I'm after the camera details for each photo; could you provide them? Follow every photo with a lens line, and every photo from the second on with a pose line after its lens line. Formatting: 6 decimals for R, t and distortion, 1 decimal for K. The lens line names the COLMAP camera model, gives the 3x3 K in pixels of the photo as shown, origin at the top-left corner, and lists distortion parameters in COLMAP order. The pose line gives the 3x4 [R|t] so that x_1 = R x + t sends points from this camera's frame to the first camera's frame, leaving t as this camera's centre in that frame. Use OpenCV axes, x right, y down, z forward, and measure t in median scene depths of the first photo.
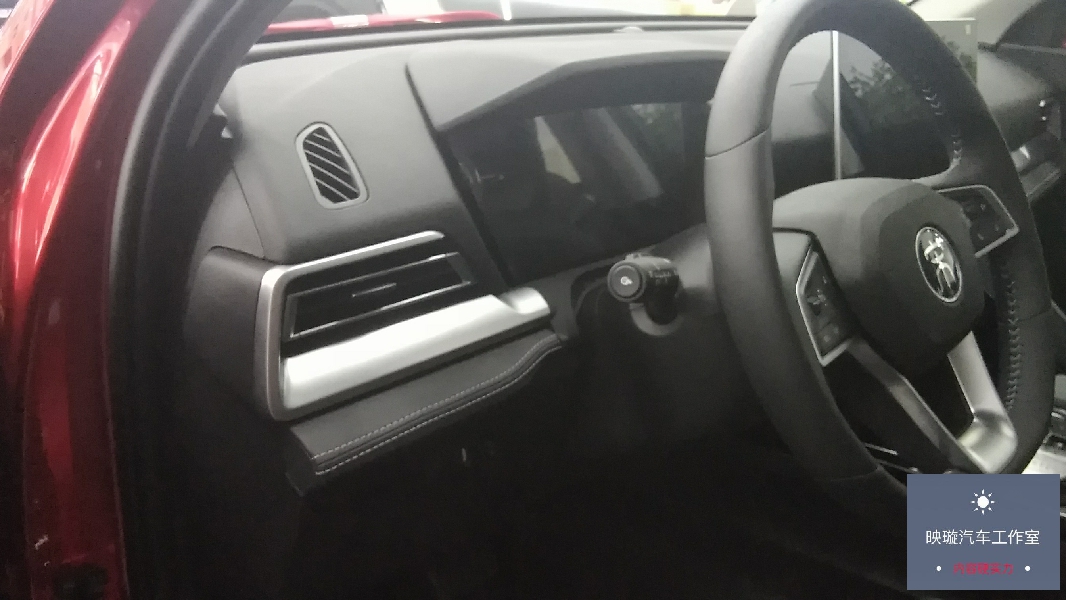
lens RADIAL K [[810.8, 0, 533.0], [0, 810.8, 300.0], [0, 0, 1]] dist [0.004151, -0.002992]
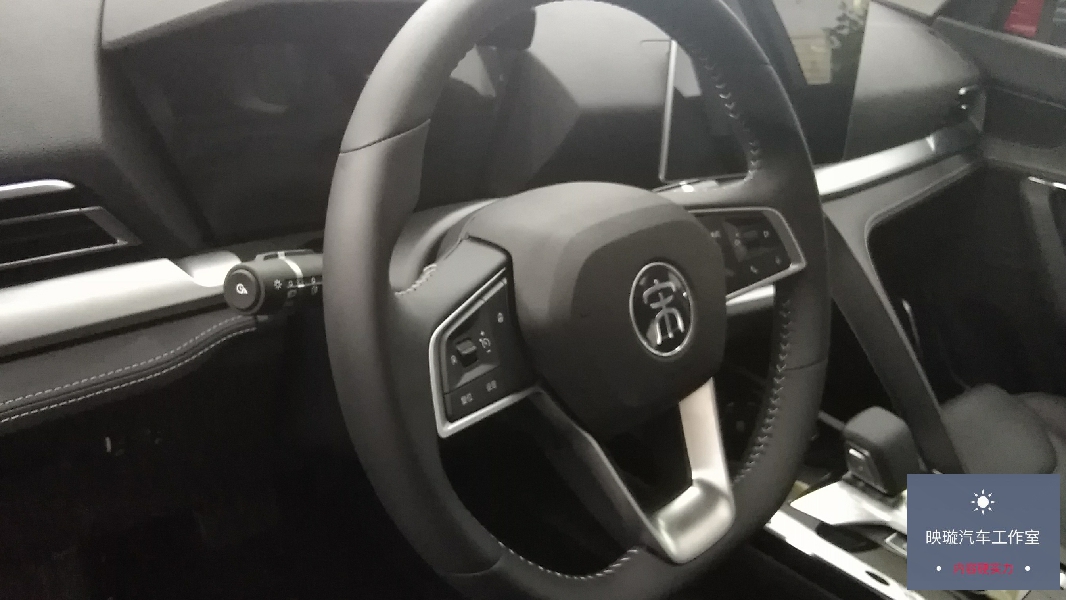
lens RADIAL K [[851.7, 0, 512.0], [0, 851.7, 297.3], [0, 0, 1]] dist [0.053144, -0.145832]
pose [[0.989112, 0.132915, 0.063176, 0.249187], [-0.138892, 0.985023, 0.102174, -0.106013], [-0.048650, -0.109836, 0.992758, 0.120072]]
